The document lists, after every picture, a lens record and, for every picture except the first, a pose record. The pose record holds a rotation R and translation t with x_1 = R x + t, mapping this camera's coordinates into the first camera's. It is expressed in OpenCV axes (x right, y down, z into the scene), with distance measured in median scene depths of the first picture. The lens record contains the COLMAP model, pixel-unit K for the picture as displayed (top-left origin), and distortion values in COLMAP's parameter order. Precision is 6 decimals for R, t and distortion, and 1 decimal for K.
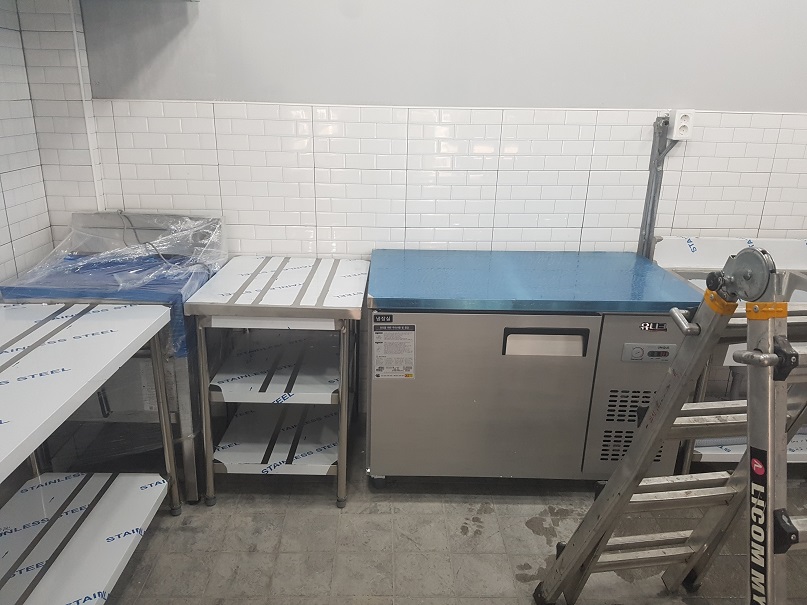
lens RADIAL K [[629.6, 0, 389.3], [0, 629.6, 305.4], [0, 0, 1]] dist [0.161630, -0.273195]
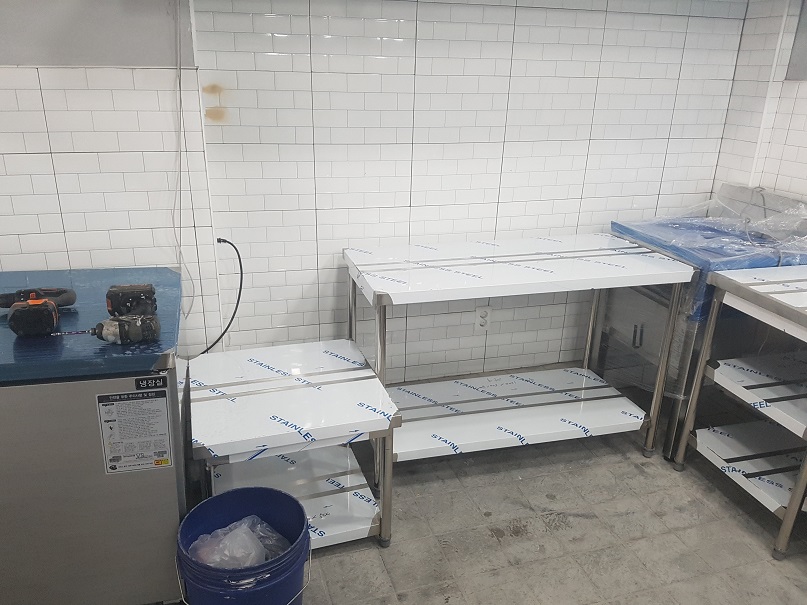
lens RADIAL K [[616.7, 0, 399.3], [0, 616.7, 306.7], [0, 0, 1]] dist [0.180479, -0.301195]
pose [[0.265353, 0.326044, -0.907349, 0.452067], [-0.321947, 0.917034, 0.235371, -0.027520], [0.908811, 0.229662, 0.348307, 0.178377]]
